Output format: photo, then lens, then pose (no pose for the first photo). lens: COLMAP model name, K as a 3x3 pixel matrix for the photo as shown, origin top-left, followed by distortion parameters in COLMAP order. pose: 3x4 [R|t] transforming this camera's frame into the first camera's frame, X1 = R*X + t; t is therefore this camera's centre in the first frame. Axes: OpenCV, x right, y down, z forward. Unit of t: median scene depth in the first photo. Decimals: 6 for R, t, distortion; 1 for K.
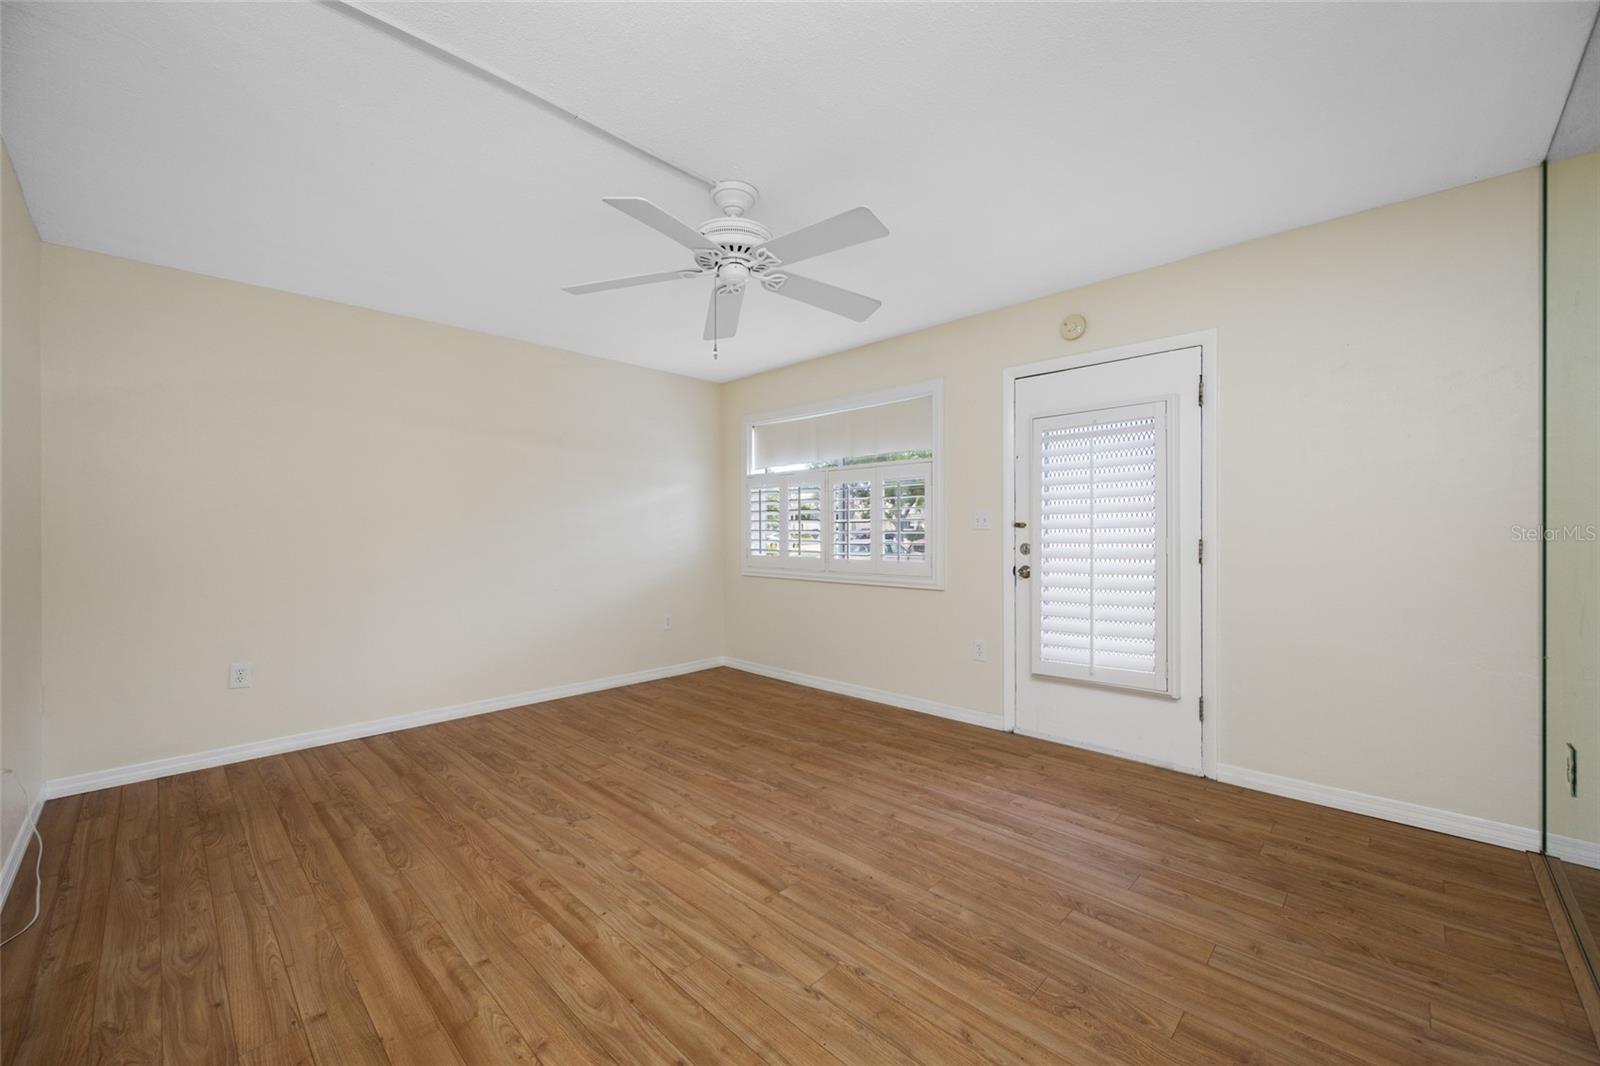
lens RADIAL K [[631.5, 0, 800.6], [0, 631.5, 532.5], [0, 0, 1]] dist [0.000202, -0.000059]
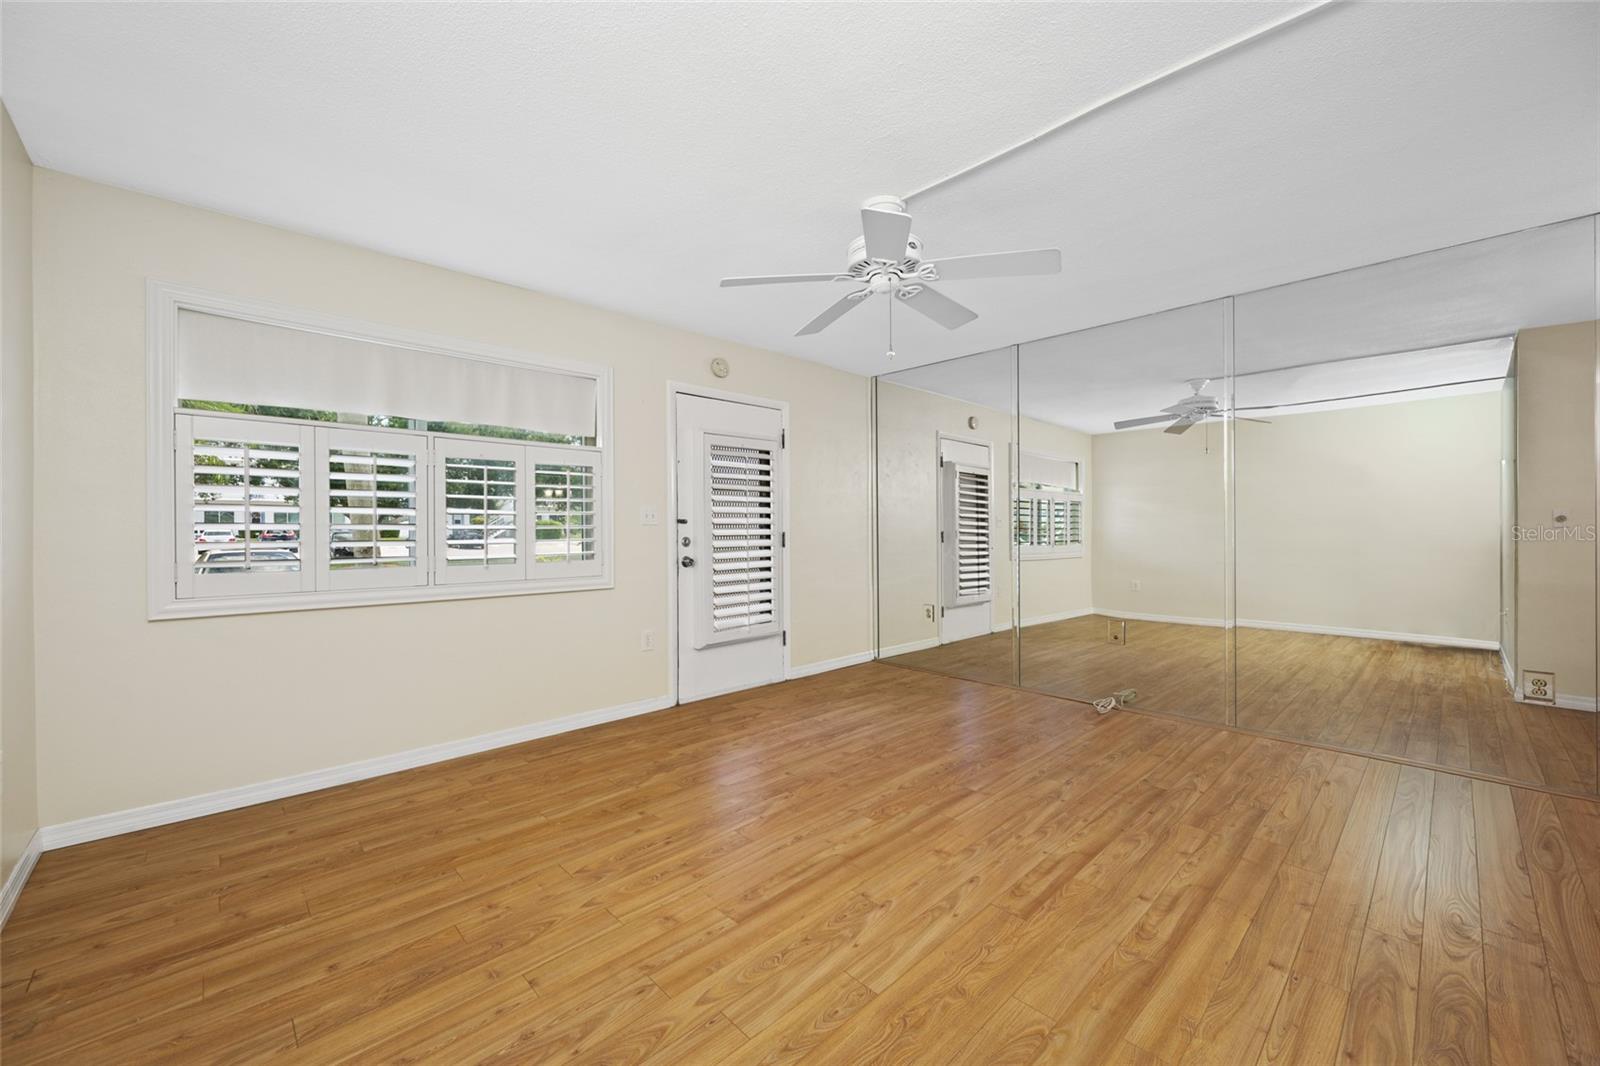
lens RADIAL K [[631.5, 0, 800.6], [0, 631.5, 532.5], [0, 0, 1]] dist [0.000202, -0.000059]
pose [[0.030923, -0.004489, 0.999512, -1.115089], [0.003726, 0.999983, 0.004376, 0.006349], [-0.999515, 0.003589, 0.030940, 1.060826]]
